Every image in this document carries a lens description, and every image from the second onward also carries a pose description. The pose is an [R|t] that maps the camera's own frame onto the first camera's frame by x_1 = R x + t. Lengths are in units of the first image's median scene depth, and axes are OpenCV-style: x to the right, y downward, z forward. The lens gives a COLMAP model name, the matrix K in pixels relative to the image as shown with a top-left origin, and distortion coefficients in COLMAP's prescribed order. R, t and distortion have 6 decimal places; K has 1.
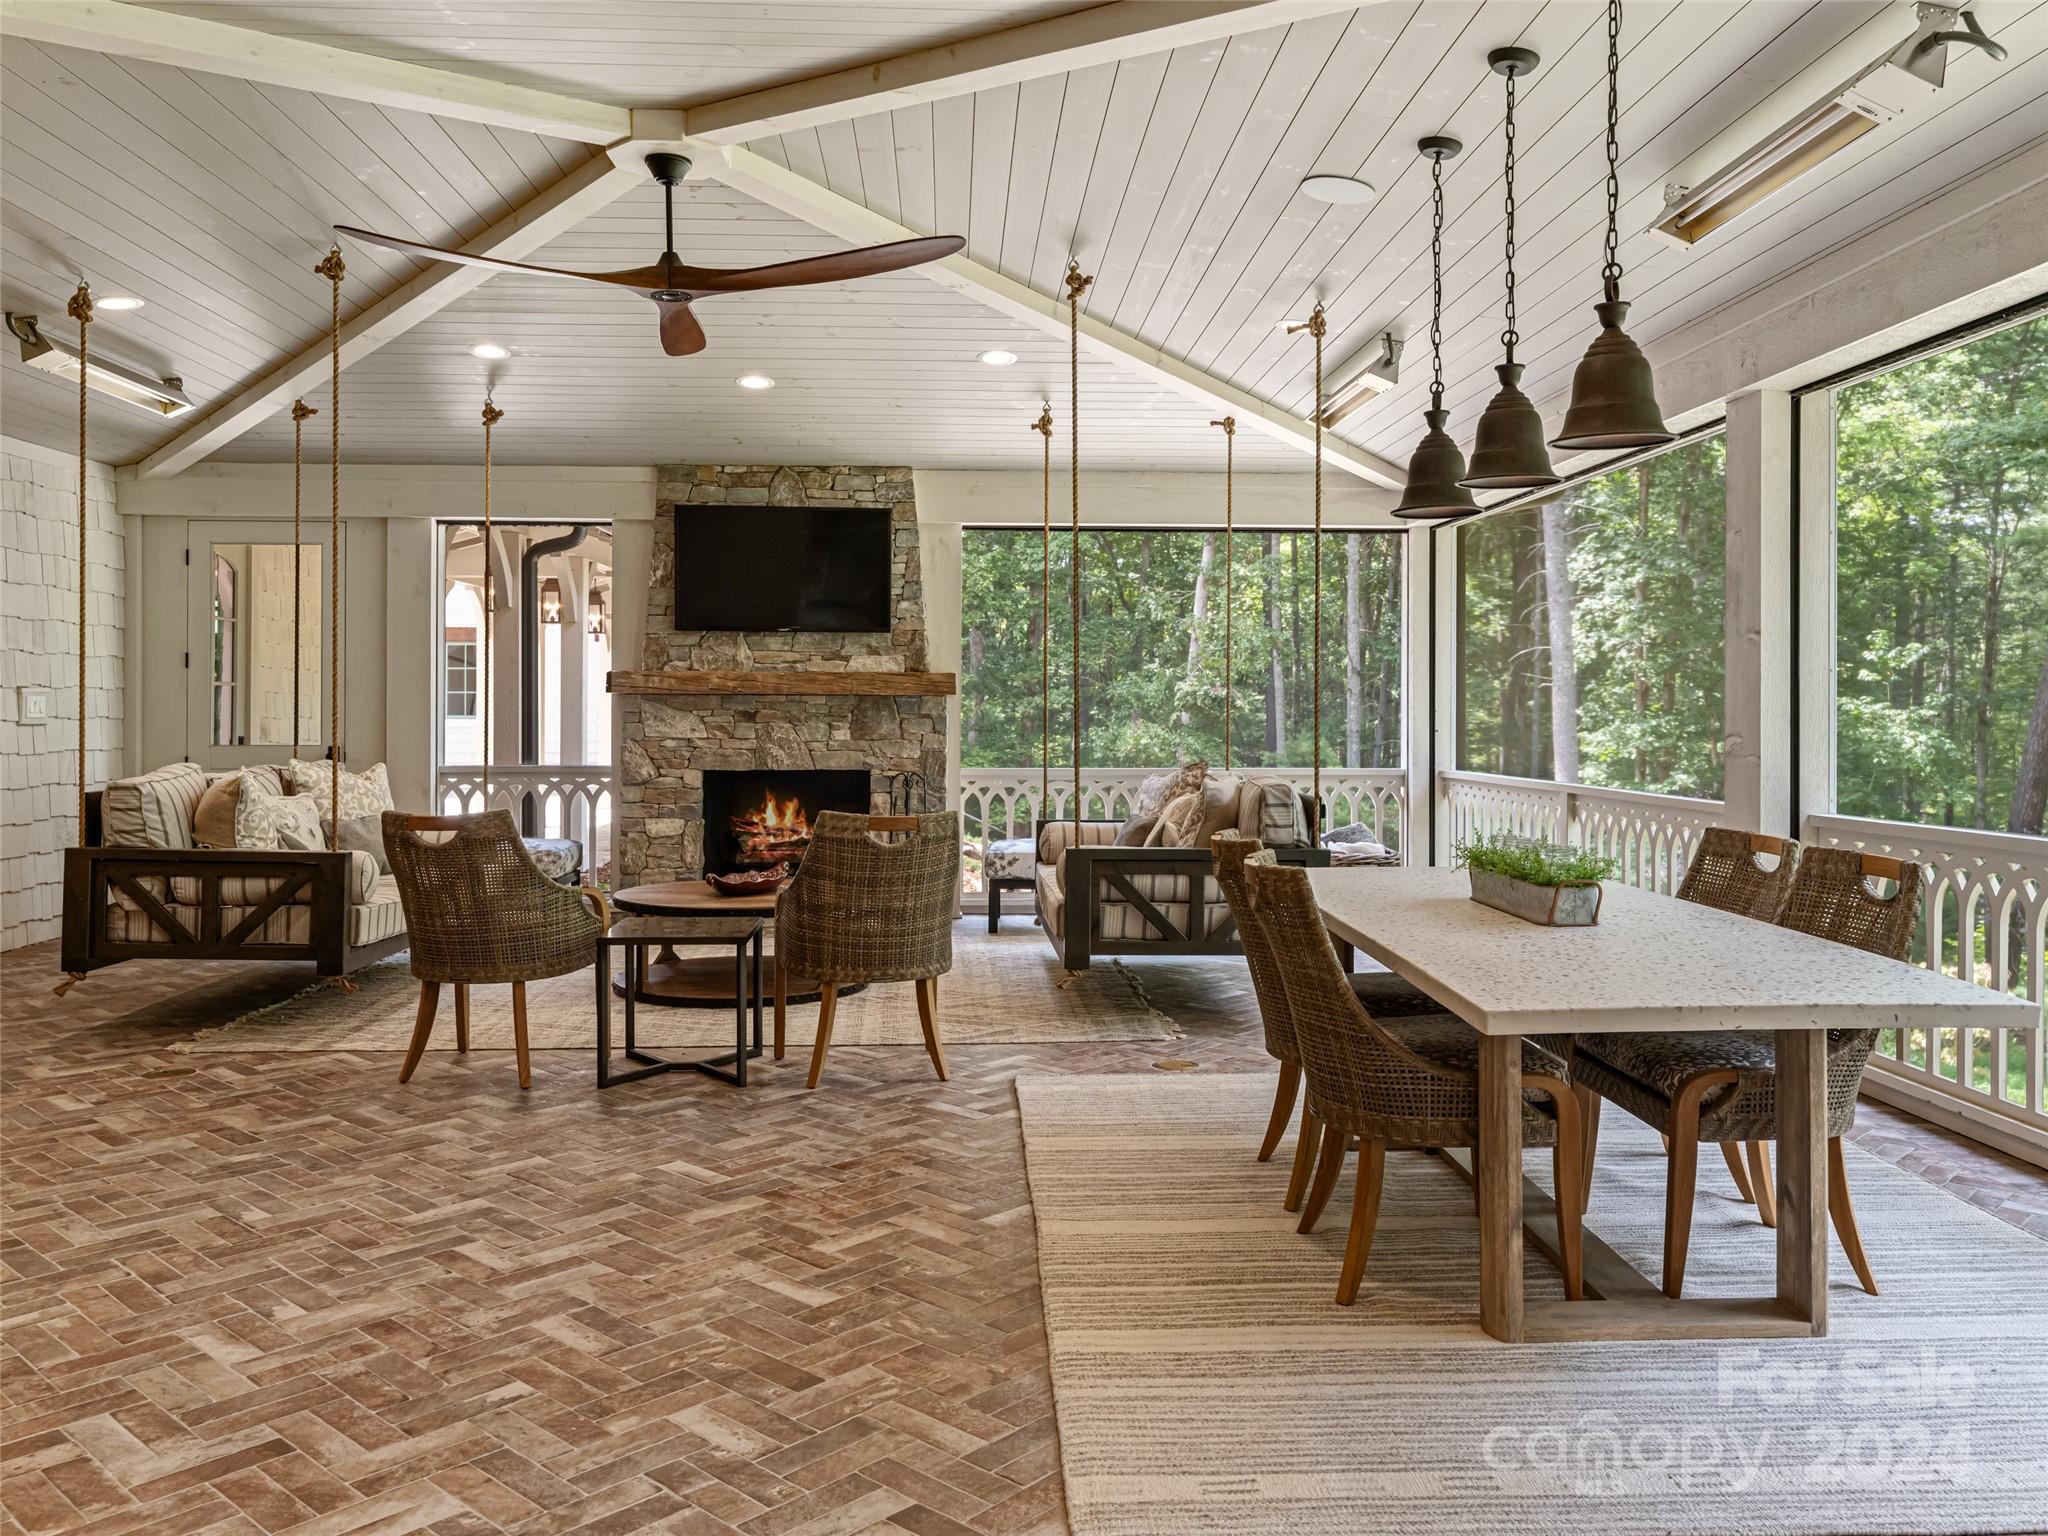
lens RADIAL K [[1598.2, 0, 1011.1], [0, 1598.2, 705.8], [0, 0, 1]] dist [0.000052, -0.001226]
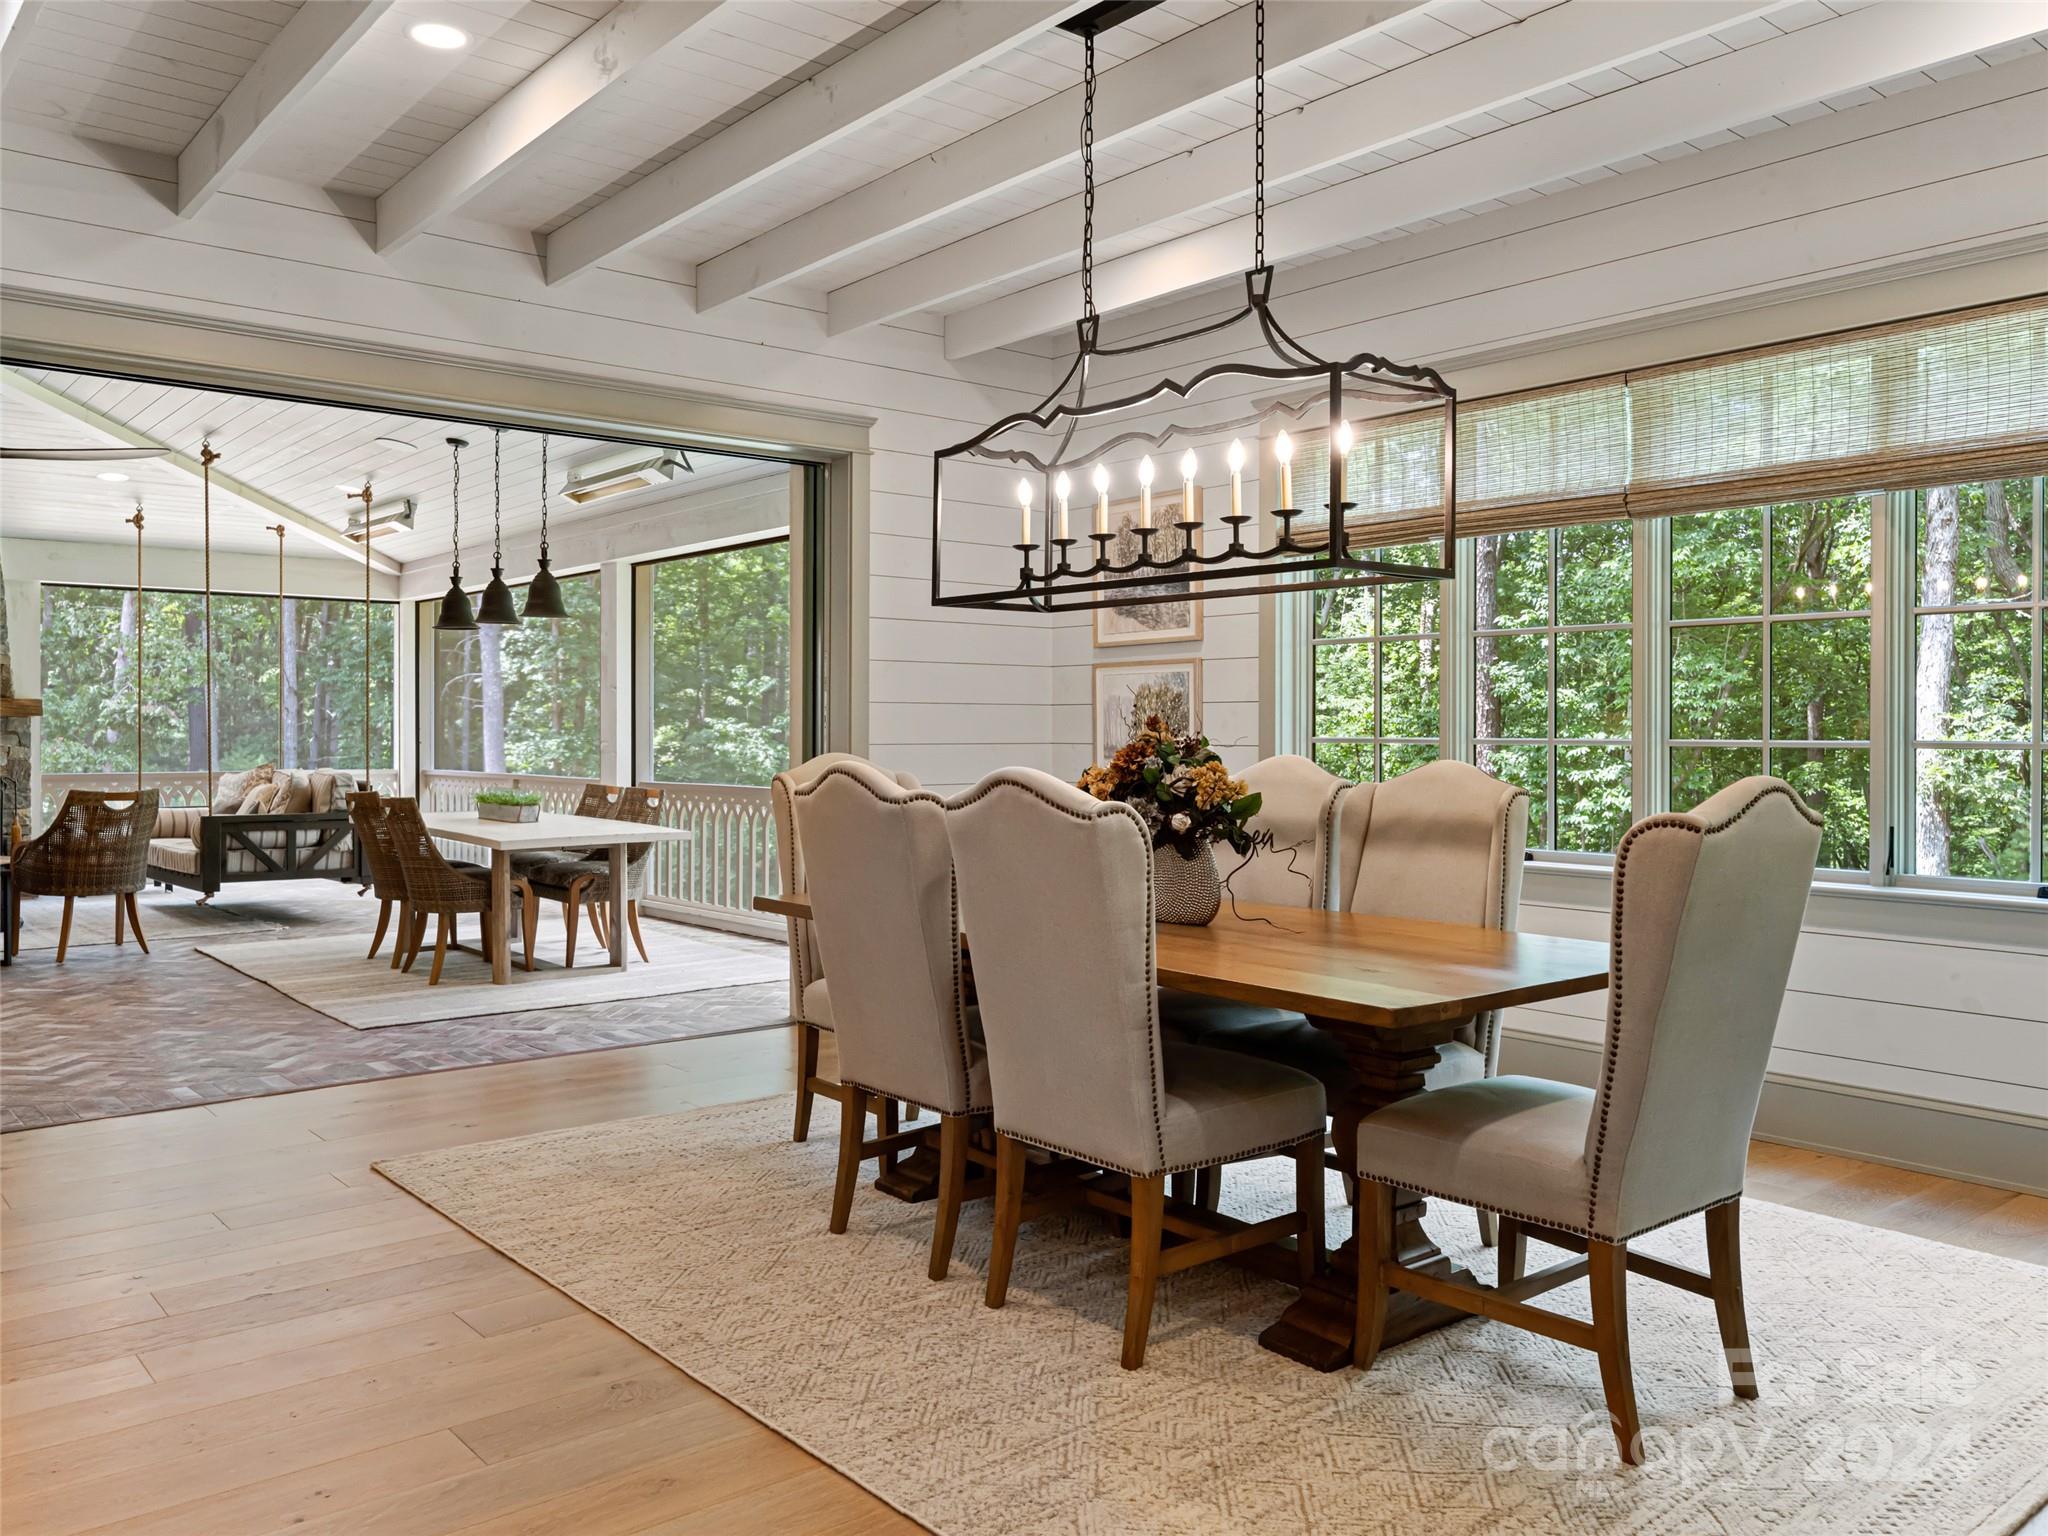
lens RADIAL K [[1578.6, 0, 1011.0], [0, 1578.6, 748.6], [0, 0, 1]] dist [-0.000558, -0.000682]
pose [[0.792848, -0.006576, 0.609383, -0.229937], [-0.002905, 0.999890, 0.014570, -0.001834], [-0.609412, -0.013322, 0.792742, -0.584650]]
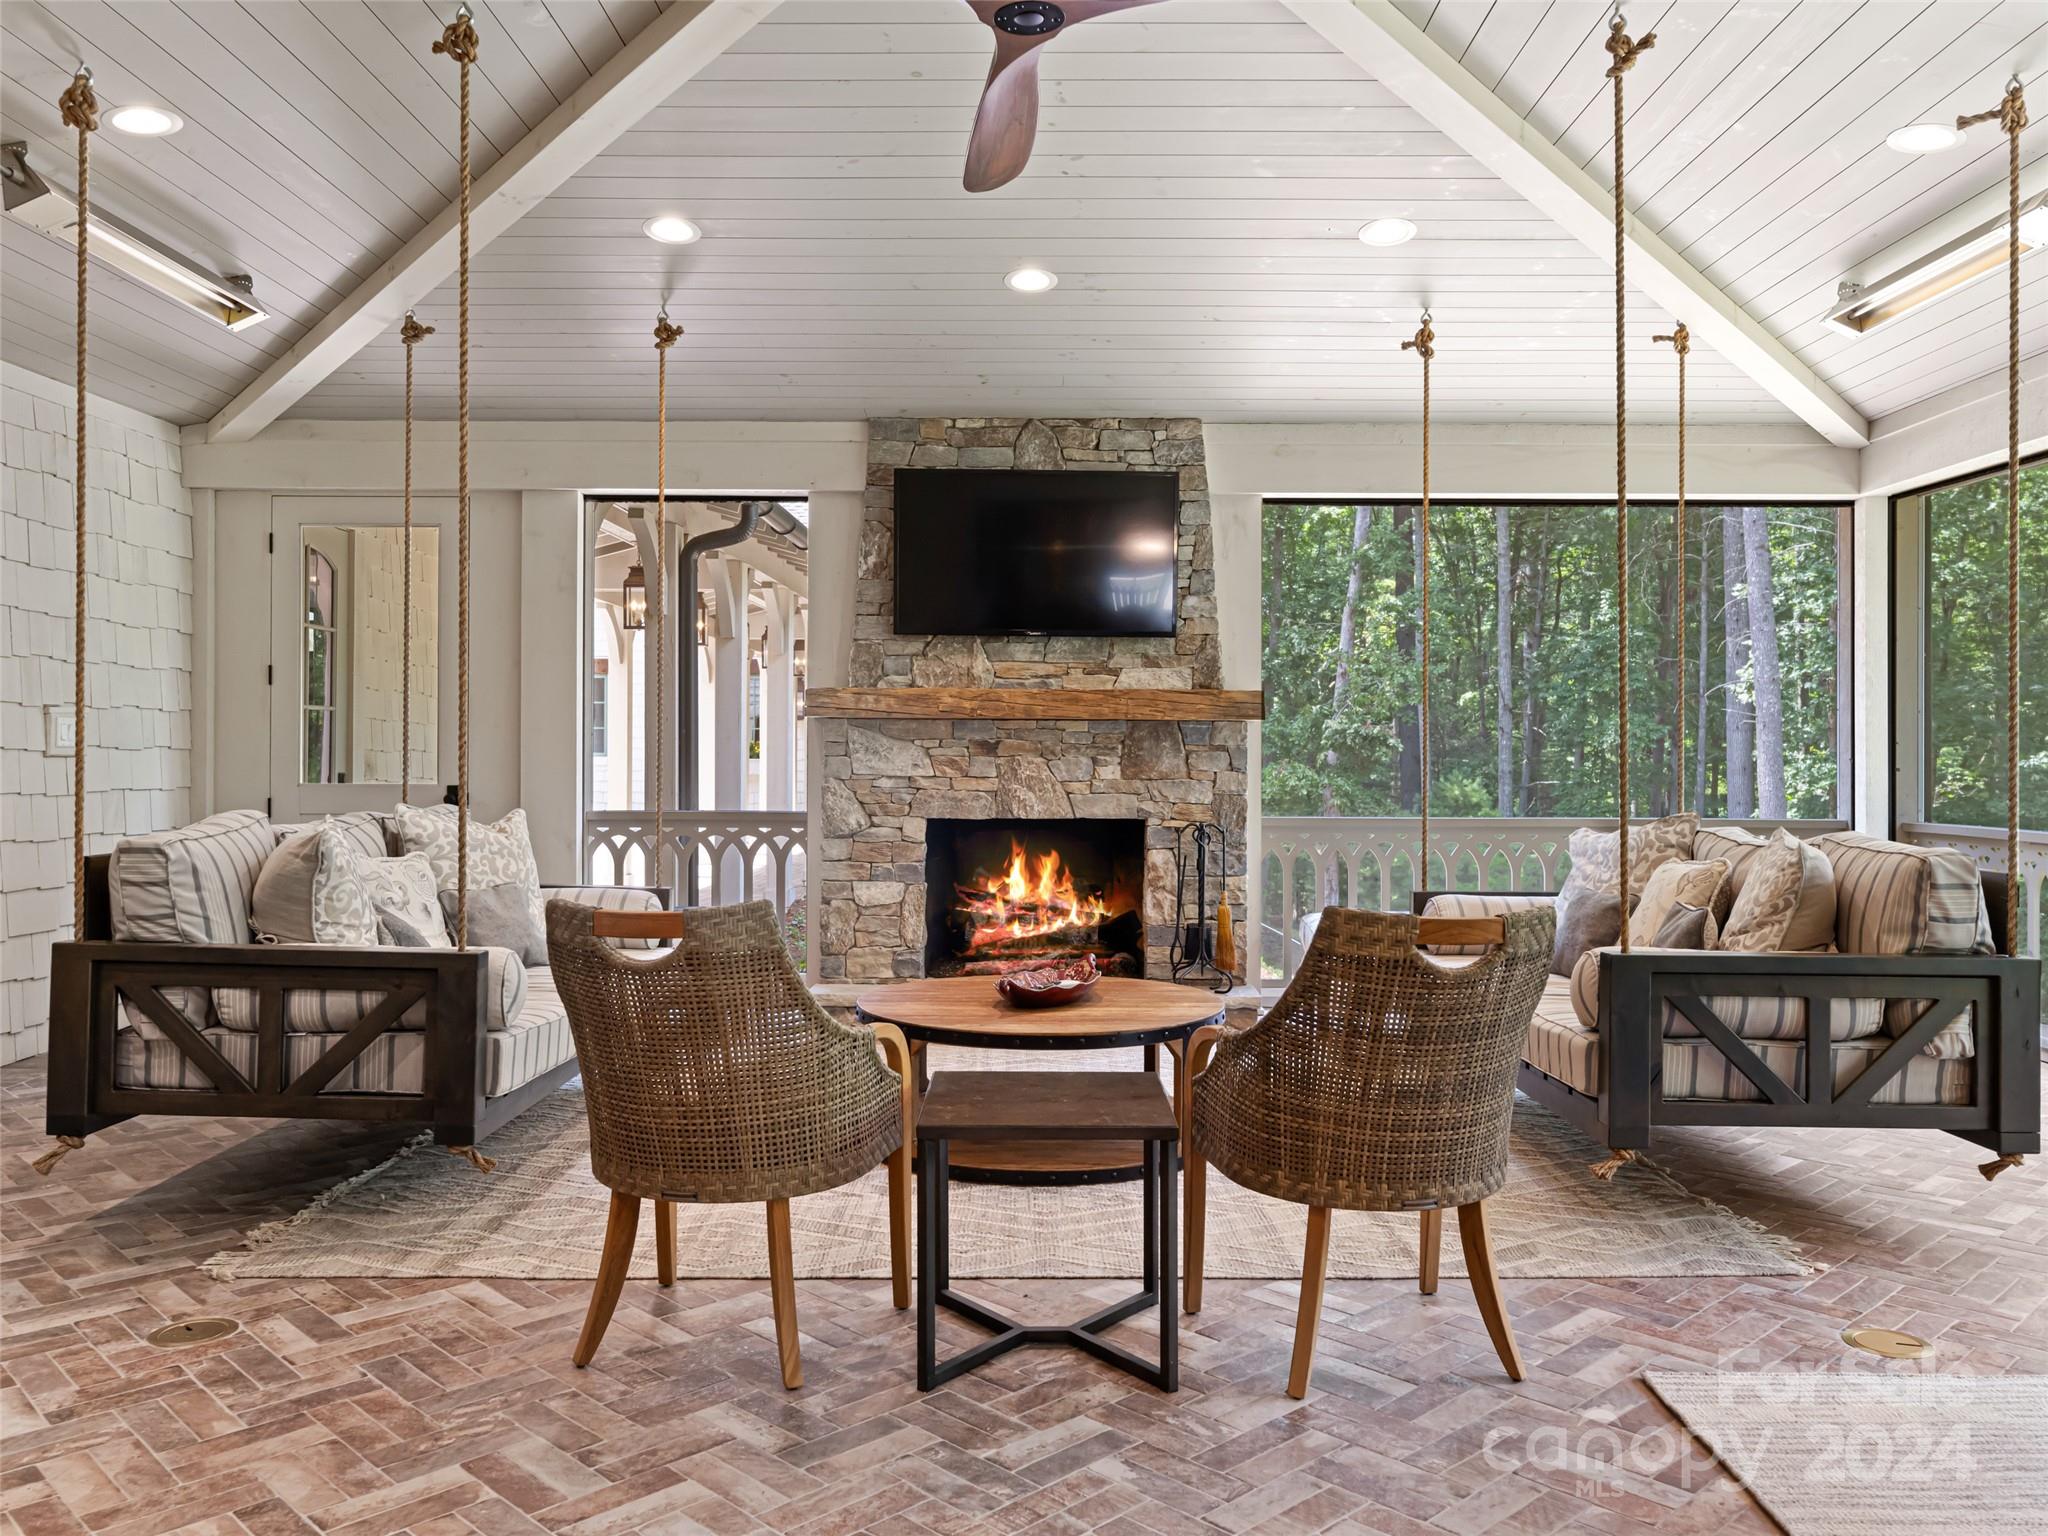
lens RADIAL K [[1578.6, 0, 1011.0], [0, 1578.6, 748.6], [0, 0, 1]] dist [-0.000558, -0.000682]
pose [[0.998356, 0.001777, -0.057289, -0.133405], [-0.001709, 0.999998, 0.001222, 0.007237], [0.057291, -0.001122, 0.998357, 0.303853]]
